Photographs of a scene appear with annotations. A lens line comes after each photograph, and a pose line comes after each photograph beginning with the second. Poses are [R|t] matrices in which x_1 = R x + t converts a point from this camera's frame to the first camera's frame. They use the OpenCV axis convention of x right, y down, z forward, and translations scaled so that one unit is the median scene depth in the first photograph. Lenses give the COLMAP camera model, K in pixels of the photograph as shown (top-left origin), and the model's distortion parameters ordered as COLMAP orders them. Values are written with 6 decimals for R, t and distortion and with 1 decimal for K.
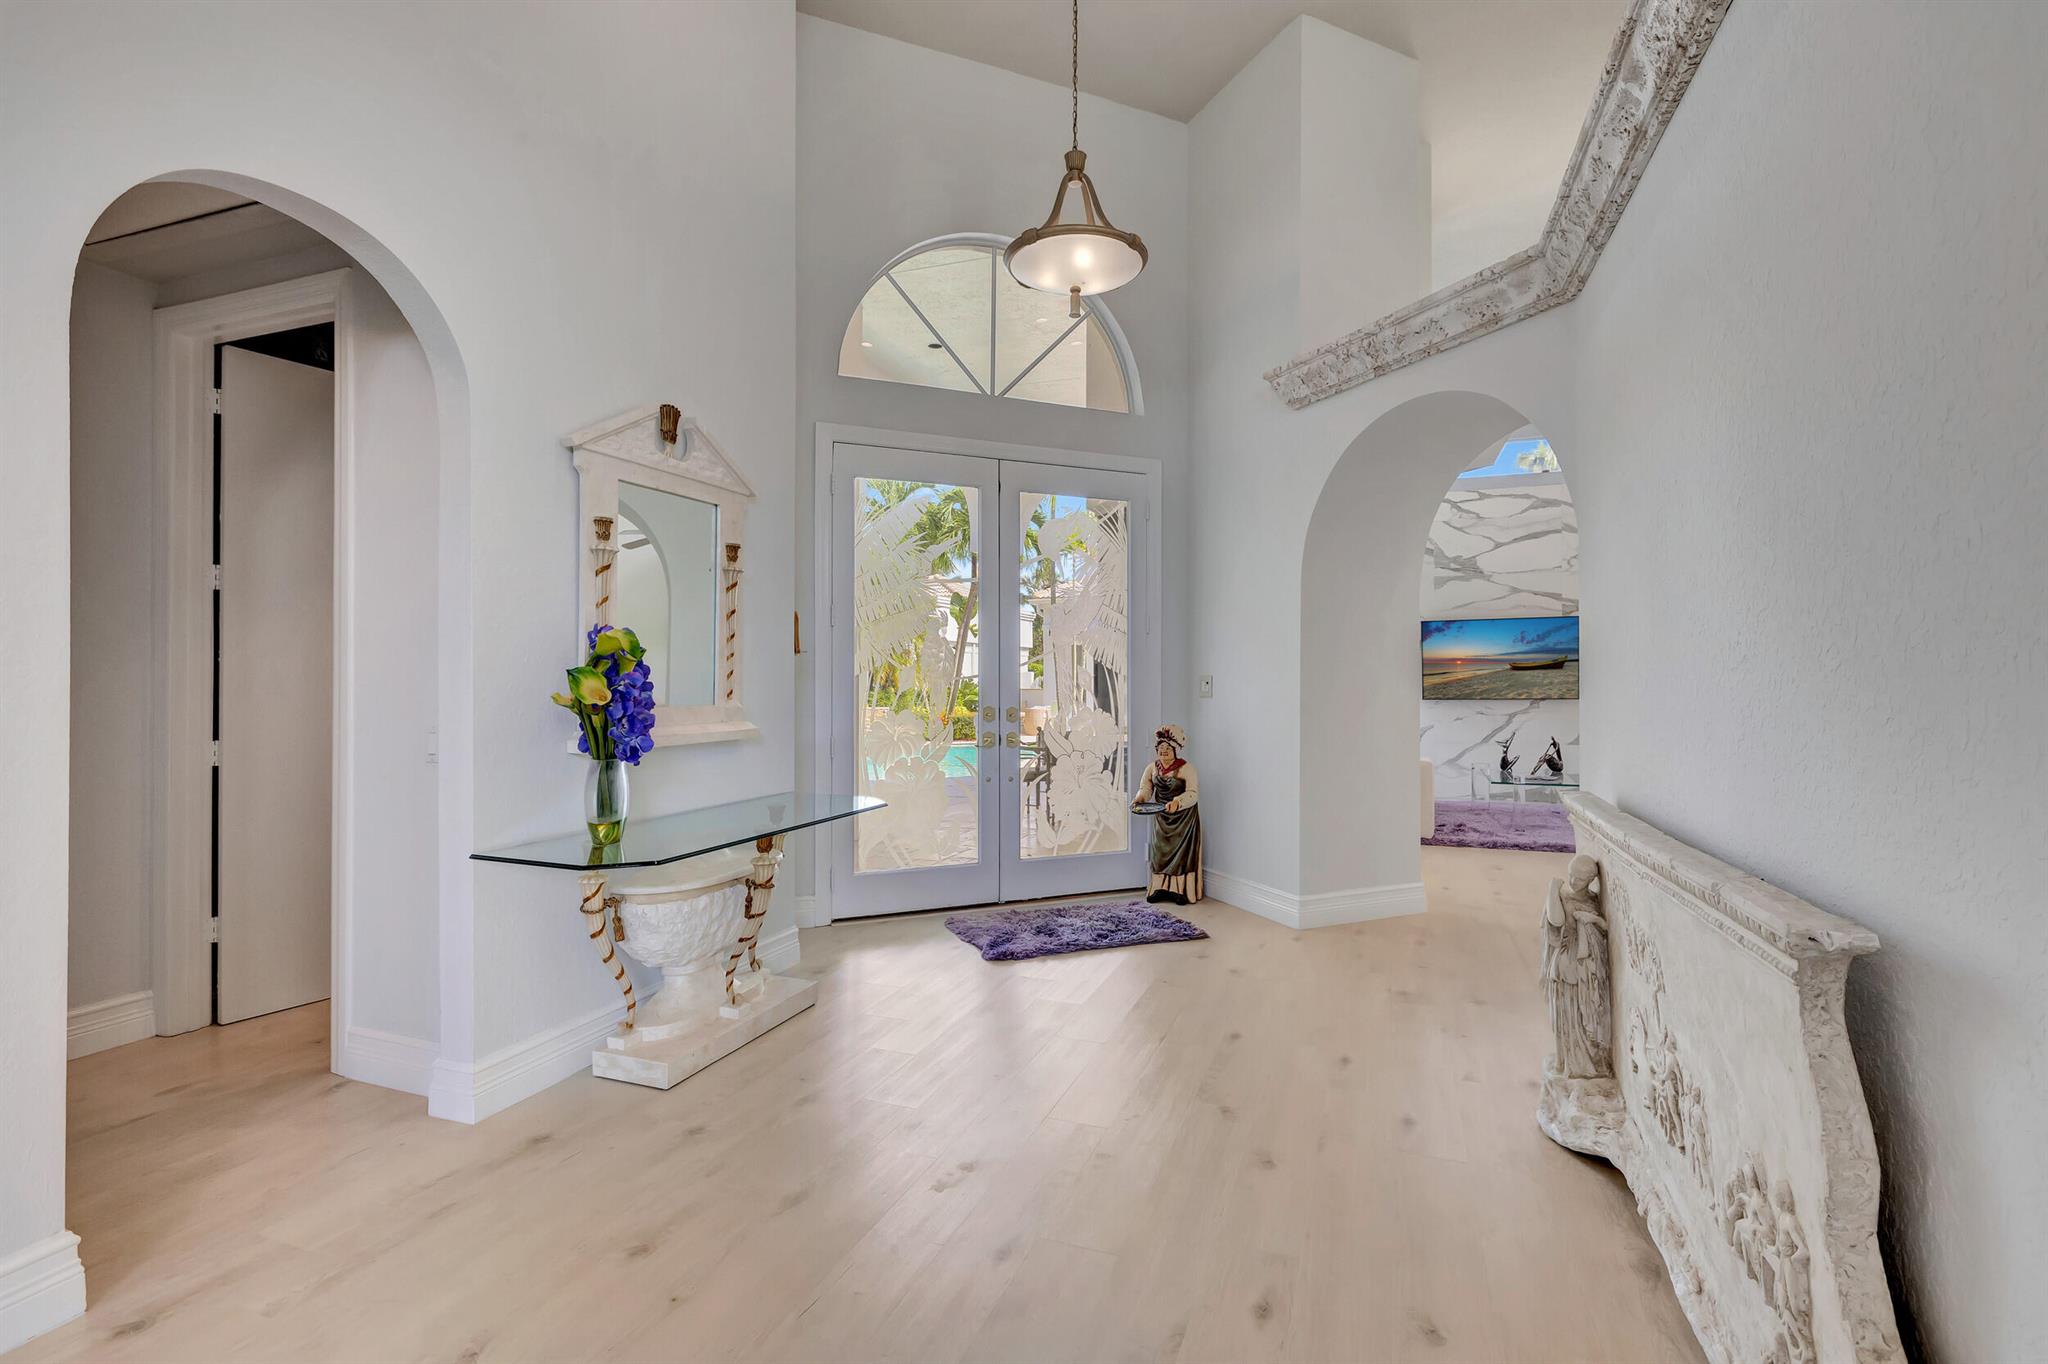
lens RADIAL K [[929.7, 0, 1020.5], [0, 929.7, 677.1], [0, 0, 1]] dist [-0.001911, 0.000544]
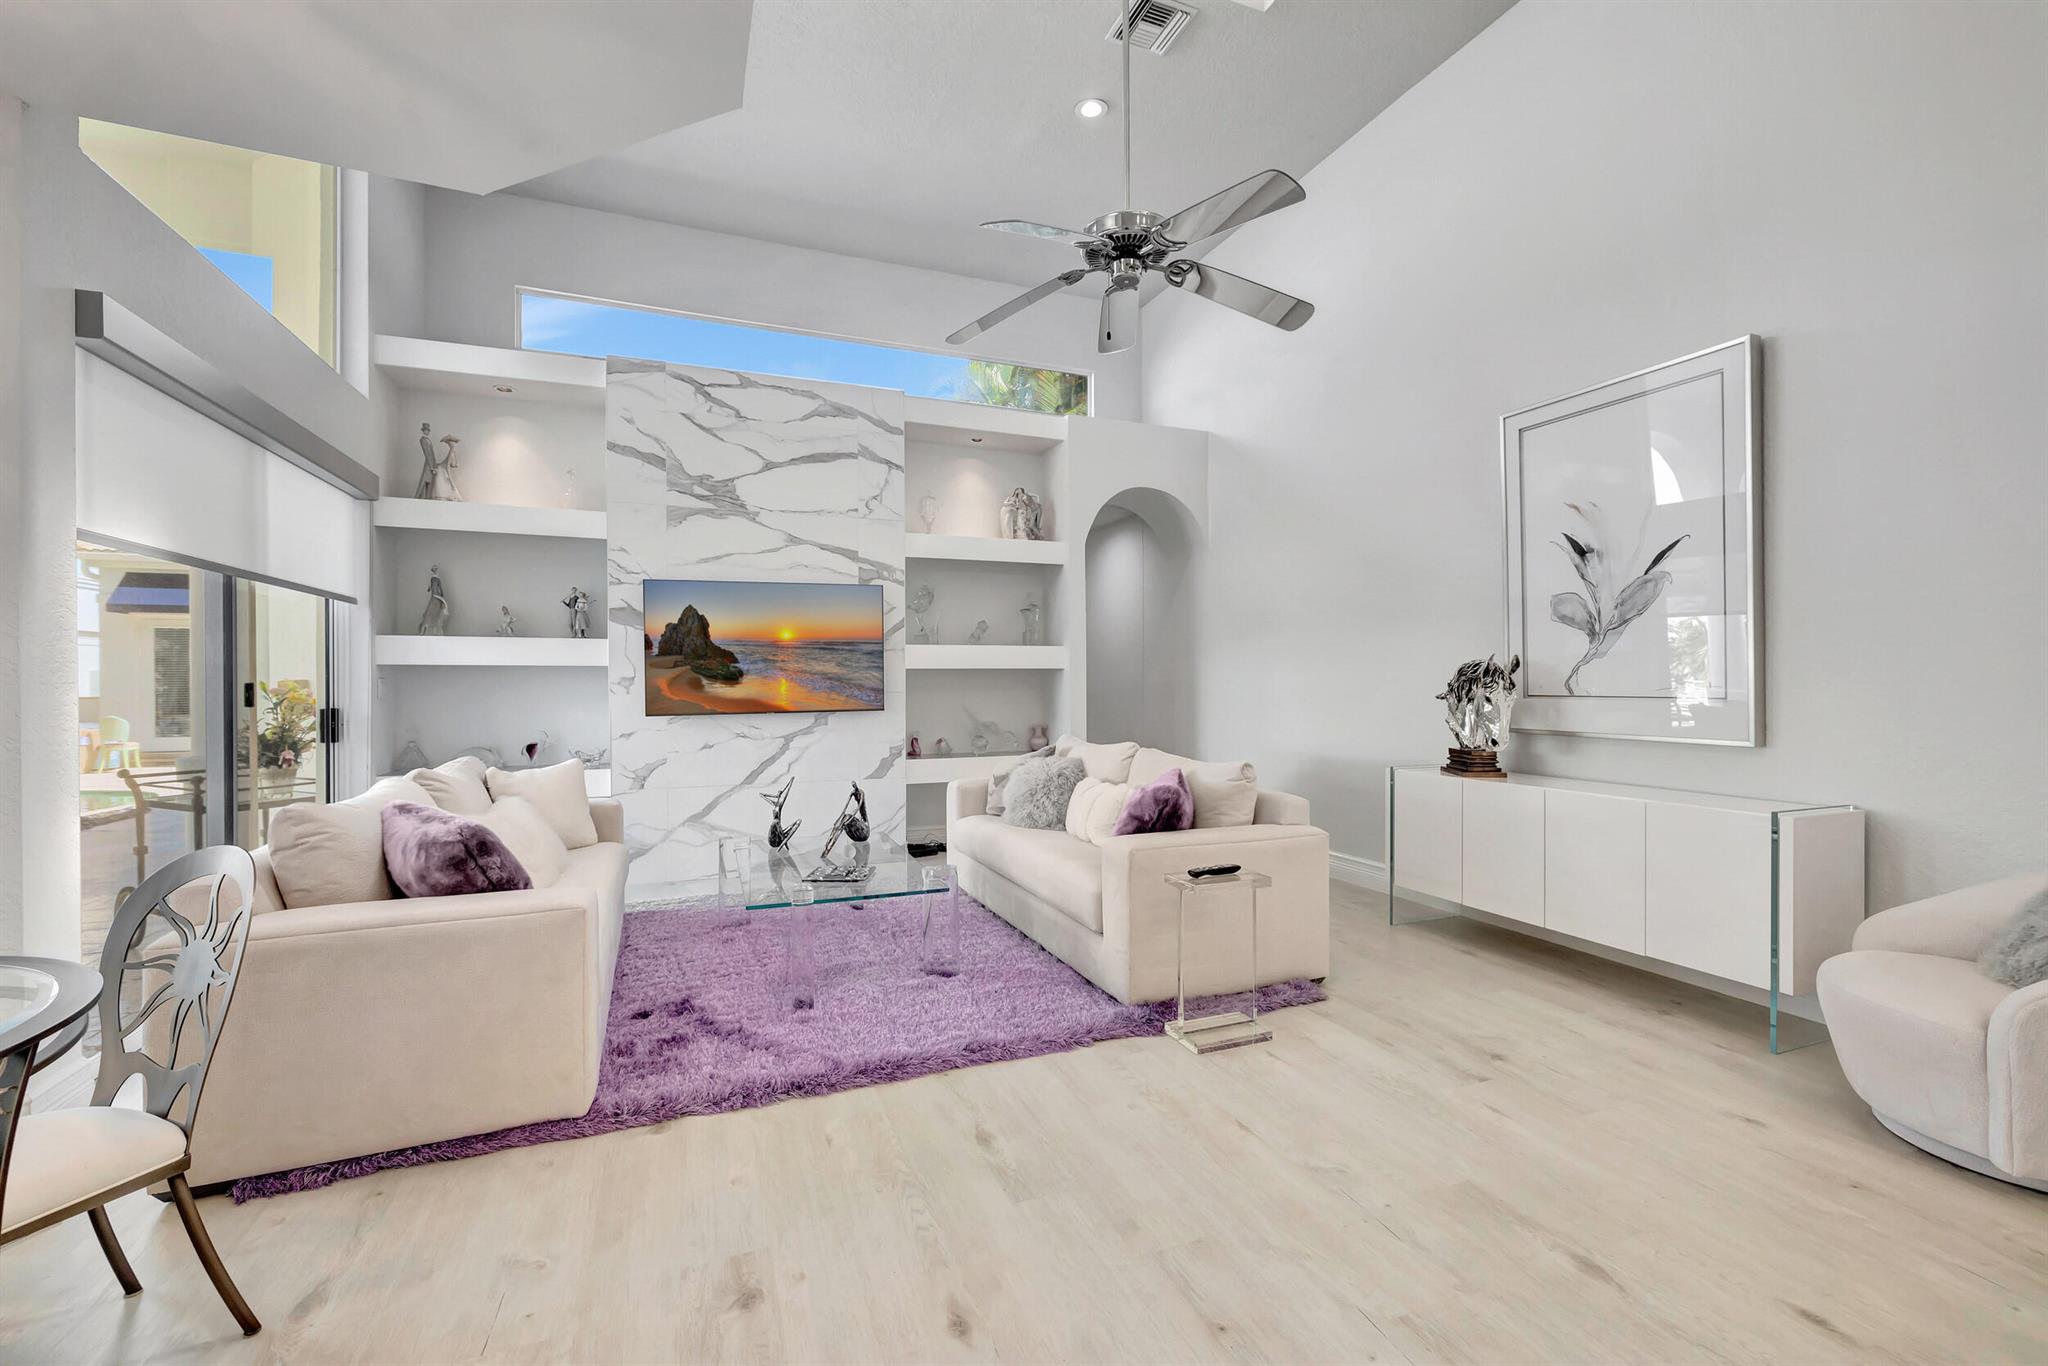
lens RADIAL K [[863.6, 0, 1033.3], [0, 863.6, 672.6], [0, 0, 1]] dist [-0.003454, 0.000562]
pose [[0.724116, 0.002231, 0.689675, 0.249458], [0.000891, 0.999991, -0.004170, -0.000474], [-0.689678, 0.003634, 0.724107, 0.469939]]
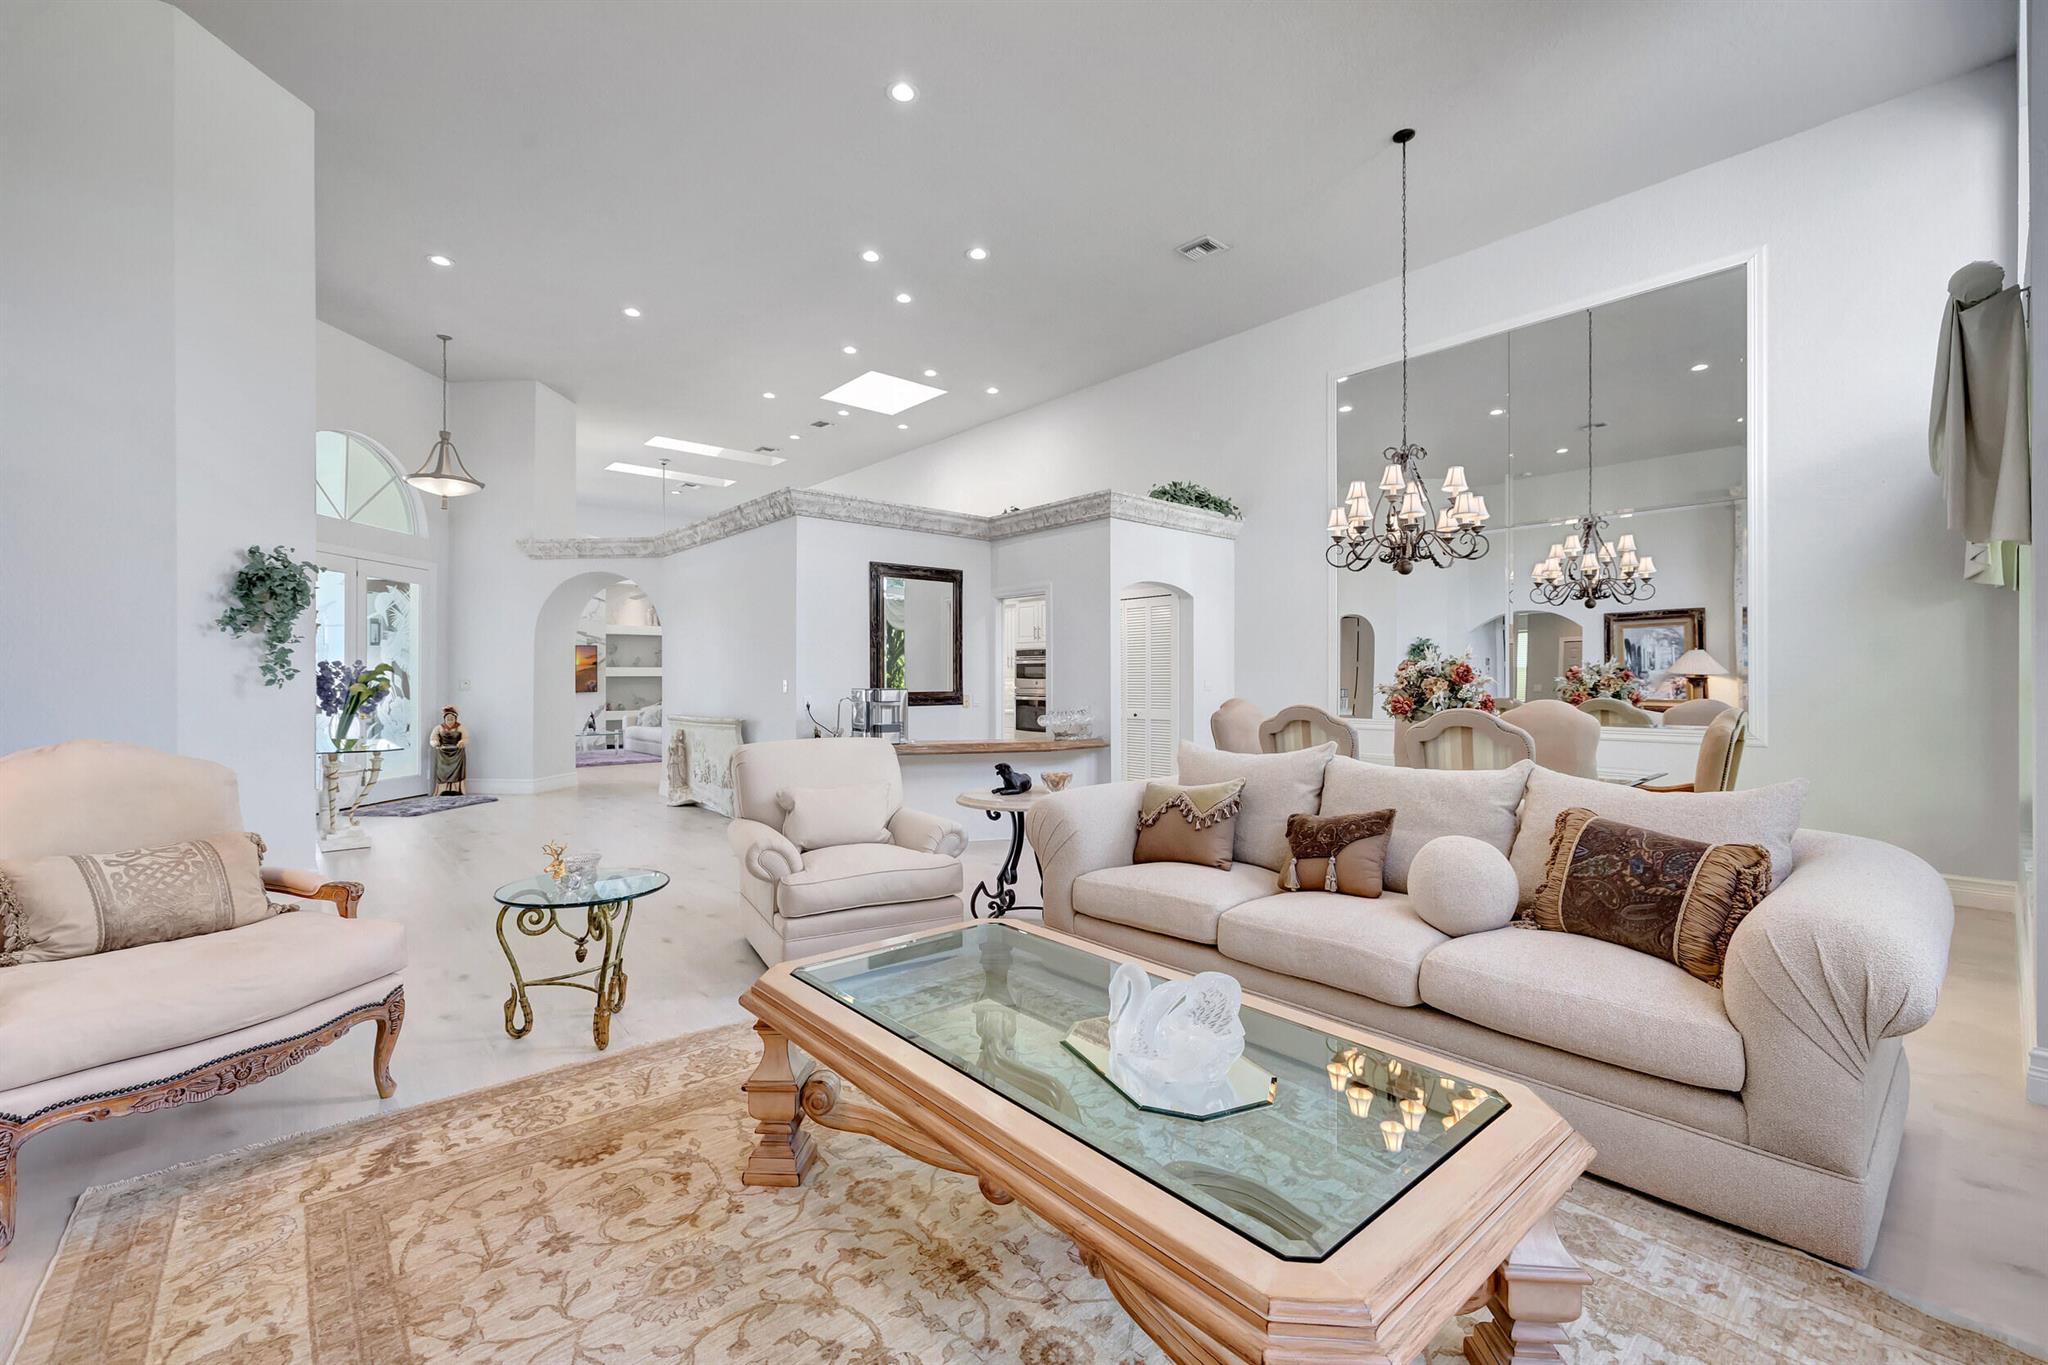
lens RADIAL K [[863.6, 0, 1014.4], [0, 863.6, 681.6], [0, 0, 1]] dist [-0.003454, 0.000562]
pose [[0.465850, 0.001233, 0.884863, -0.482564], [-0.004593, 0.999989, 0.001024, -0.002248], [-0.884852, -0.004541, 0.465851, -0.475079]]
